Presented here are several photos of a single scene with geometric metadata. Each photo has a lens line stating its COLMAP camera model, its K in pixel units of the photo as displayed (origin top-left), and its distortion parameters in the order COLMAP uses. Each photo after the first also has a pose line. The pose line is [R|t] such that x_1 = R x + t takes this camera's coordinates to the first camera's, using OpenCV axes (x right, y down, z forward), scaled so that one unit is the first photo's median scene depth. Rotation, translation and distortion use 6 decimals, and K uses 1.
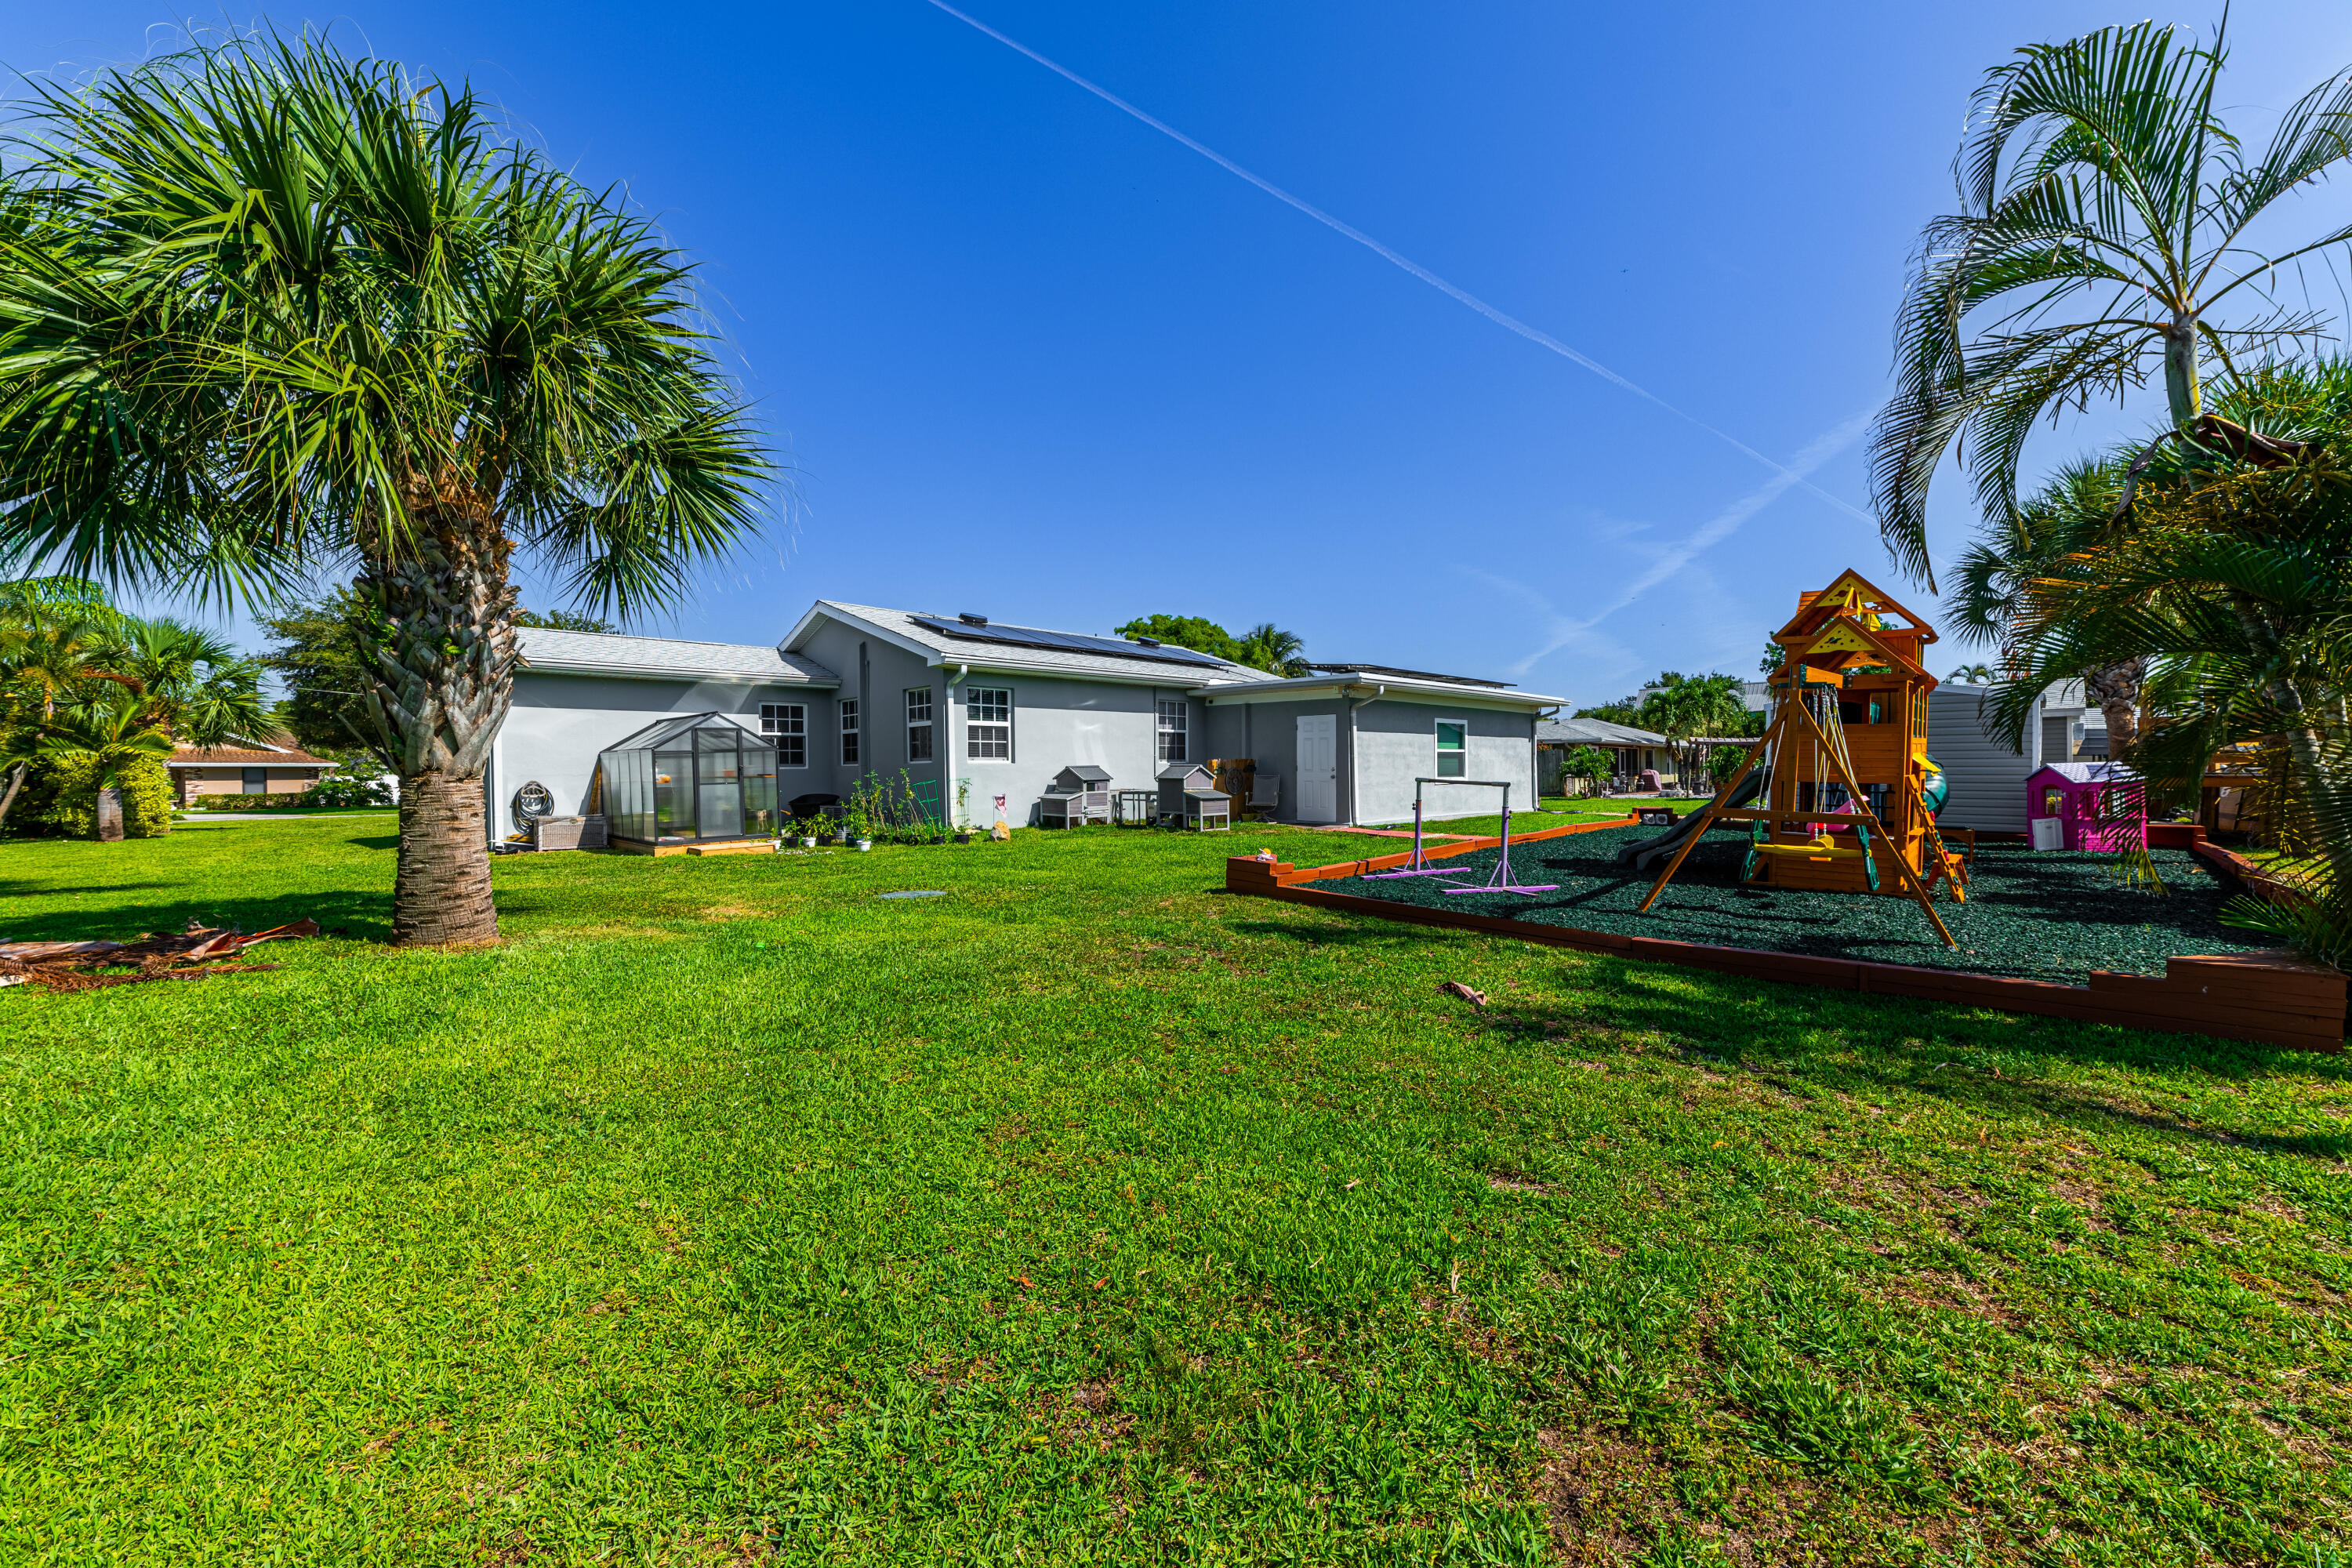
lens RADIAL K [[923.5, 0, 1176.0], [0, 923.5, 784.0], [0, 0, 1]] dist [-0.002397, 0.000047]
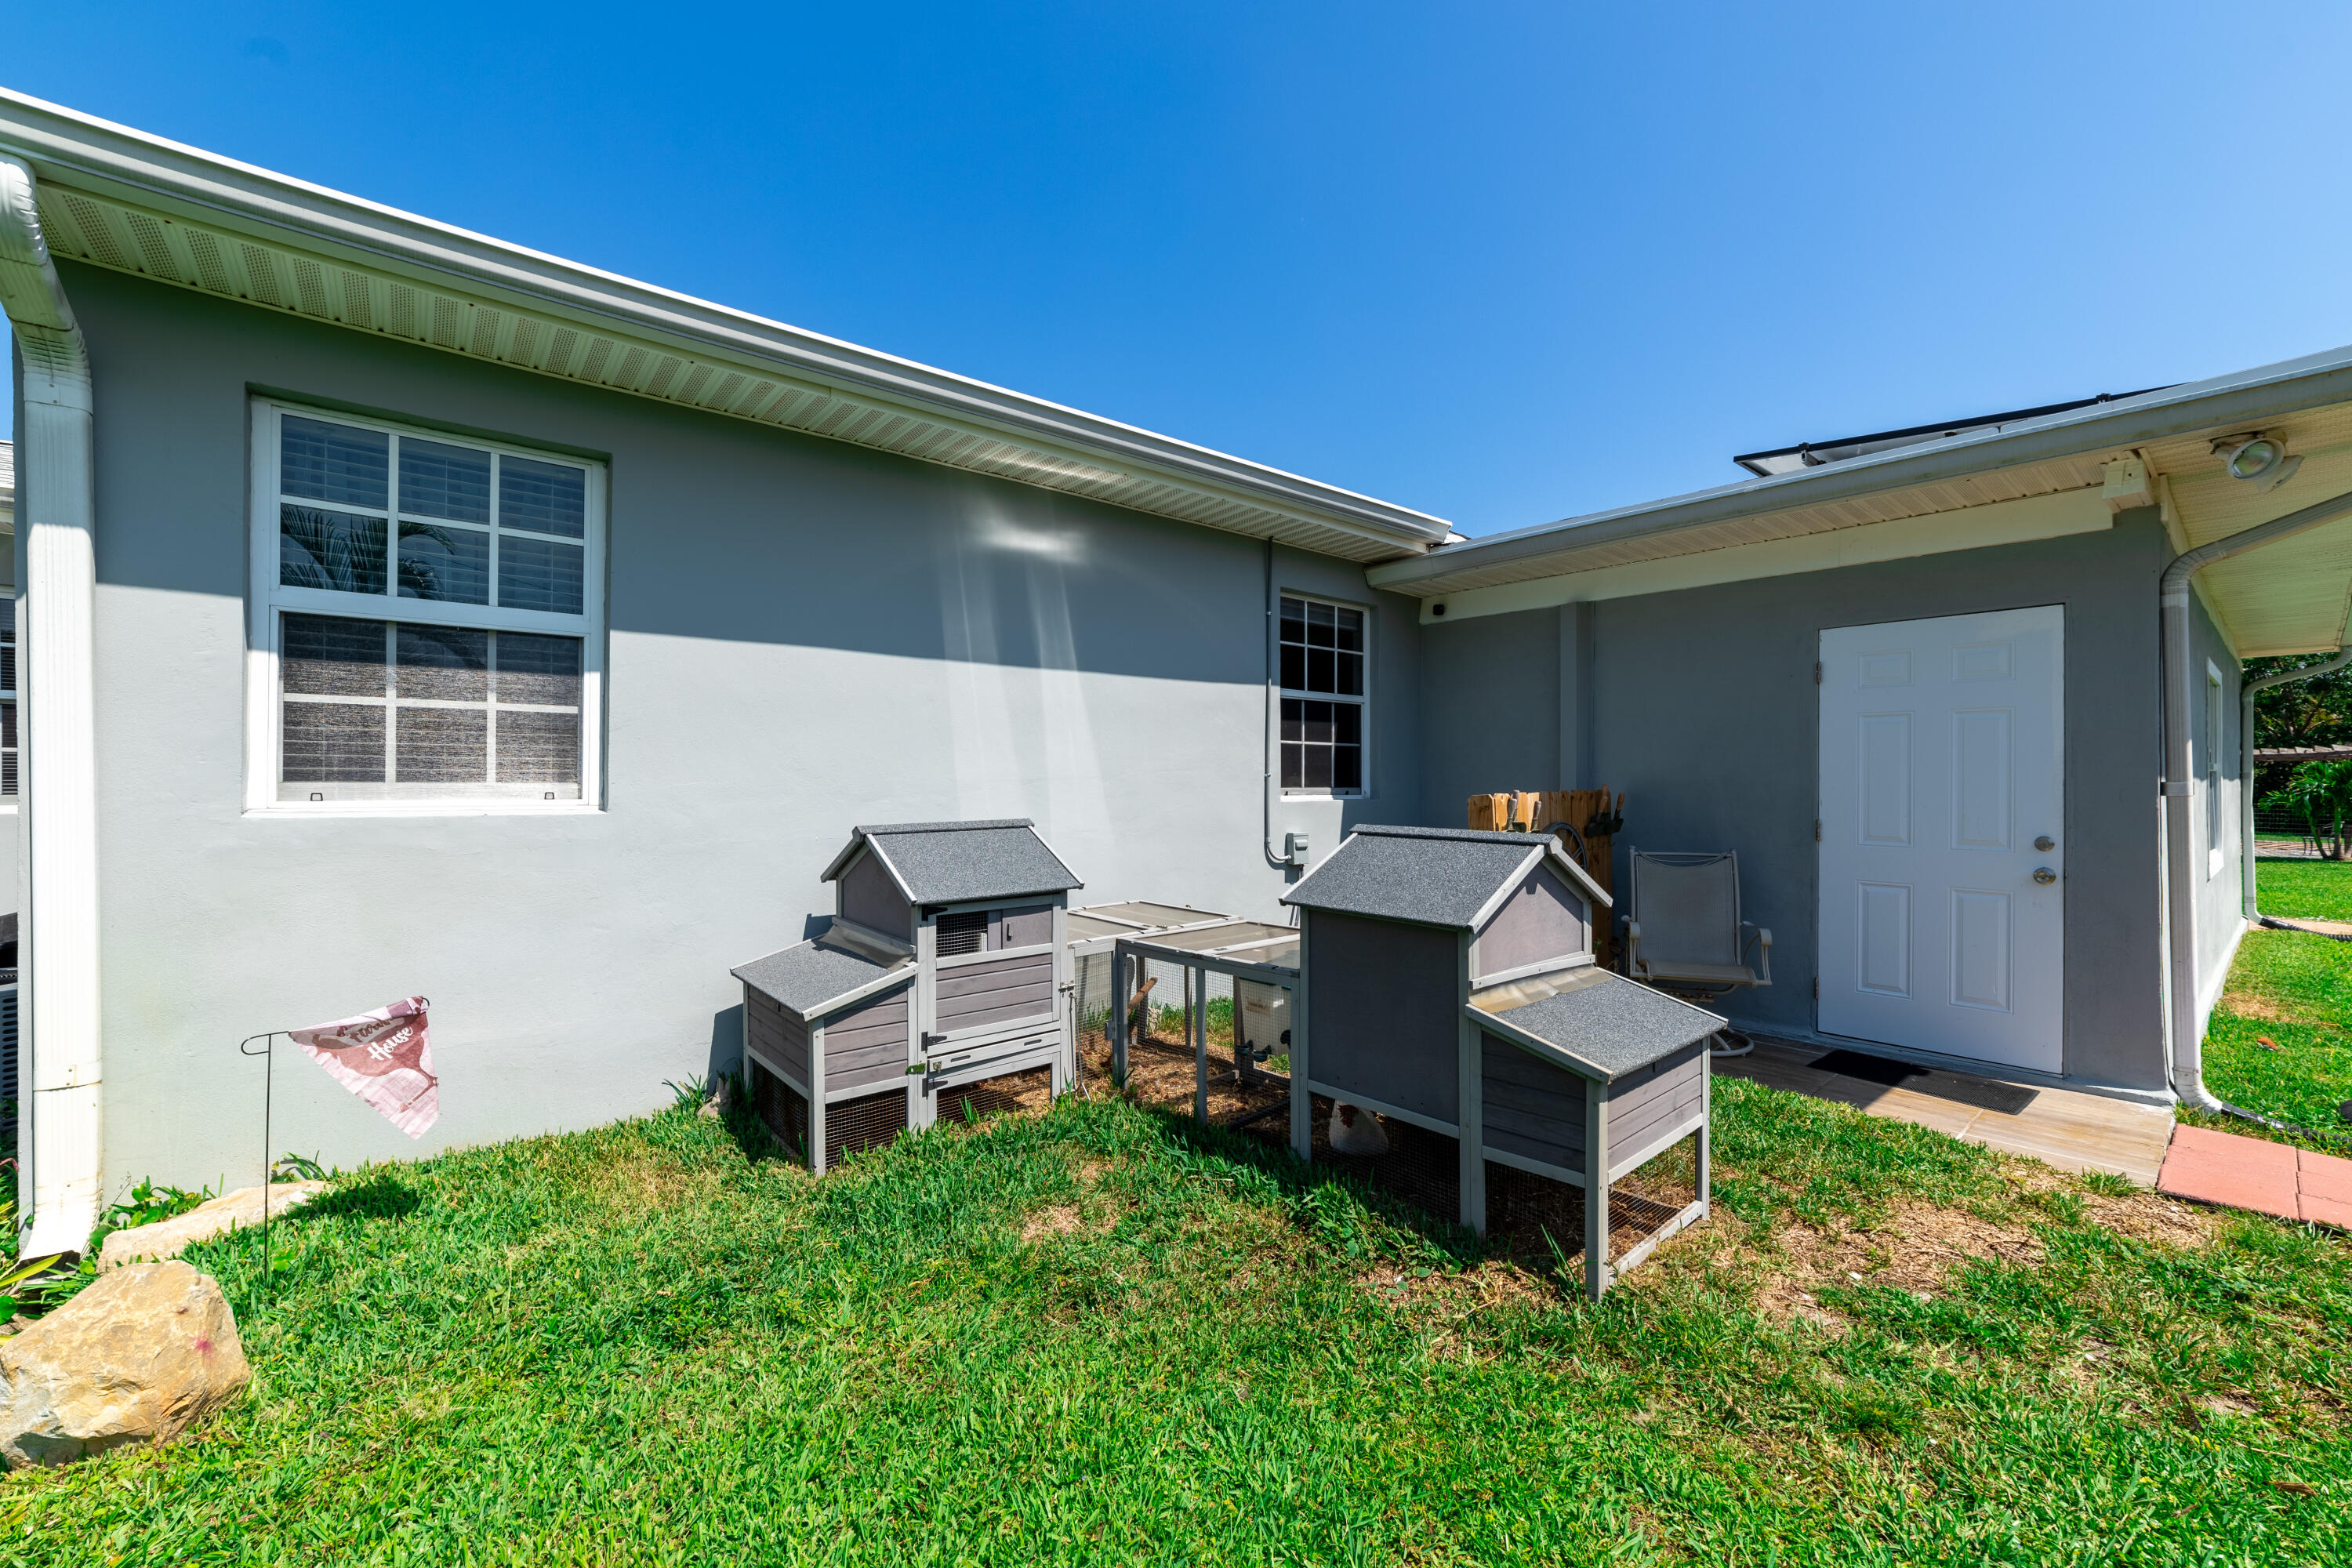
lens RADIAL K [[923.5, 0, 1176.0], [0, 923.5, 784.0], [0, 0, 1]] dist [-0.002397, 0.000047]
pose [[0.994905, 0.011137, -0.100199, -0.025560], [-0.012155, 0.999880, -0.009559, -0.027889], [0.100081, 0.010728, 0.994921, 0.804308]]
